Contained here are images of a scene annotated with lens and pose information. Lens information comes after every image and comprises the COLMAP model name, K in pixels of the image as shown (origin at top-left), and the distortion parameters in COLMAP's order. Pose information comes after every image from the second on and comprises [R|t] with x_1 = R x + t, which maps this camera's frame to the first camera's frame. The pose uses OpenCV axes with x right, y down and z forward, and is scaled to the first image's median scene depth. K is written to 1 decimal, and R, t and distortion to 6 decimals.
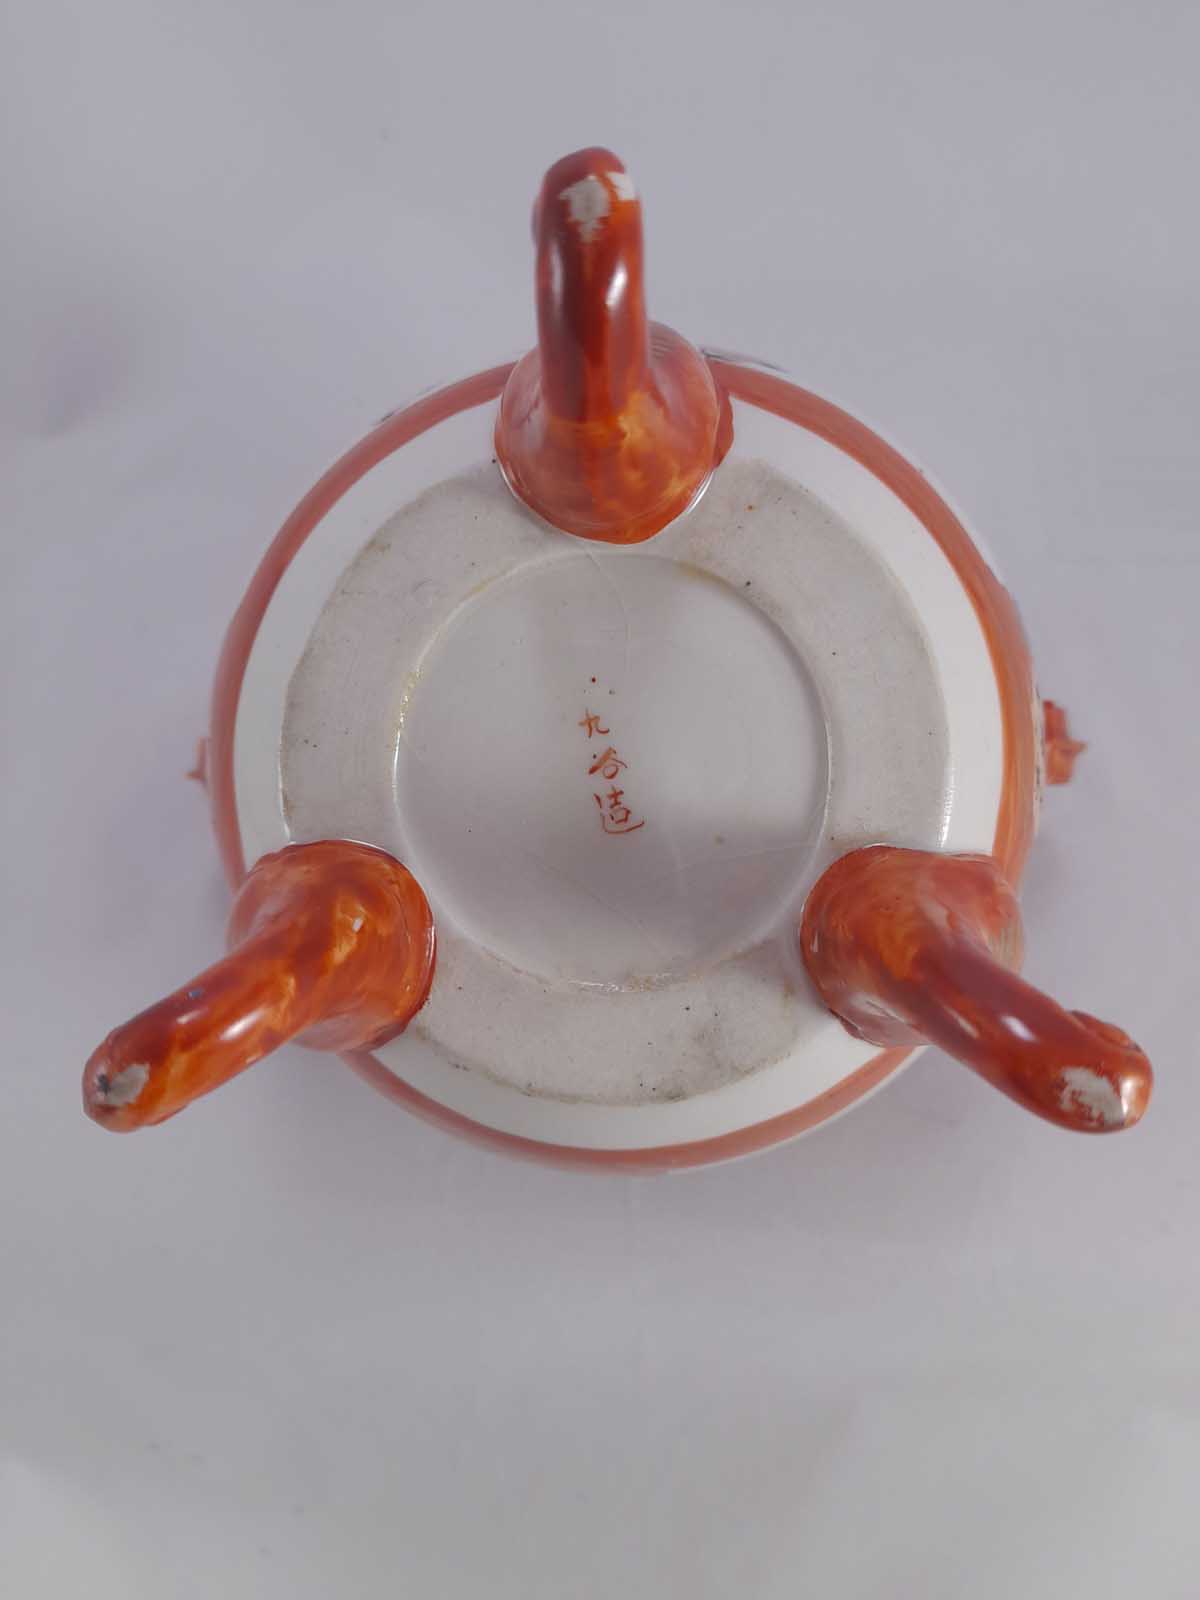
lens RADIAL K [[1163.9, 0, 600.0], [0, 1163.9, 800.0], [0, 0, 1]] dist [0.001043, 0.000067]
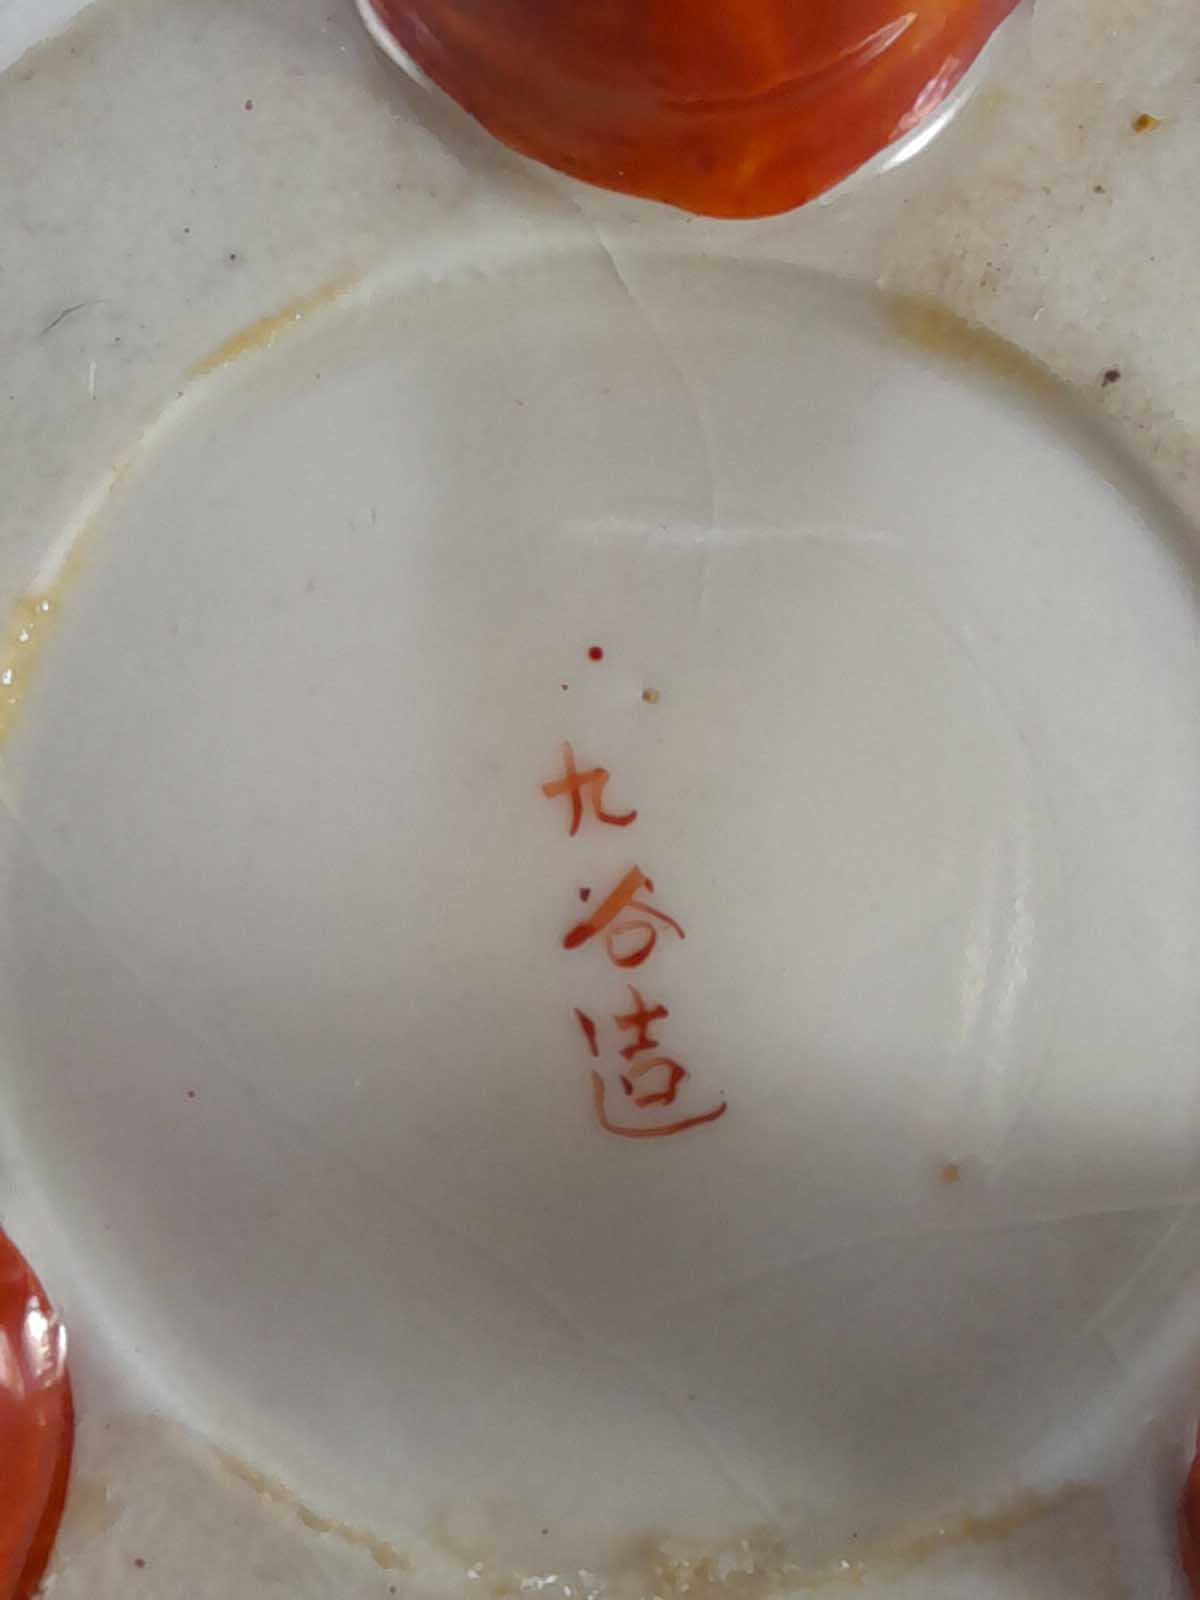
lens RADIAL K [[1623.0, 0, 600.0], [0, 1623.0, 800.0], [0, 0, 1]] dist [-0.012283, -0.006133]
pose [[0.998164, 0.060541, 0.001875, -0.002798], [-0.060455, 0.993879, 0.092464, -0.105022], [0.003734, -0.092408, 0.995714, 0.556913]]
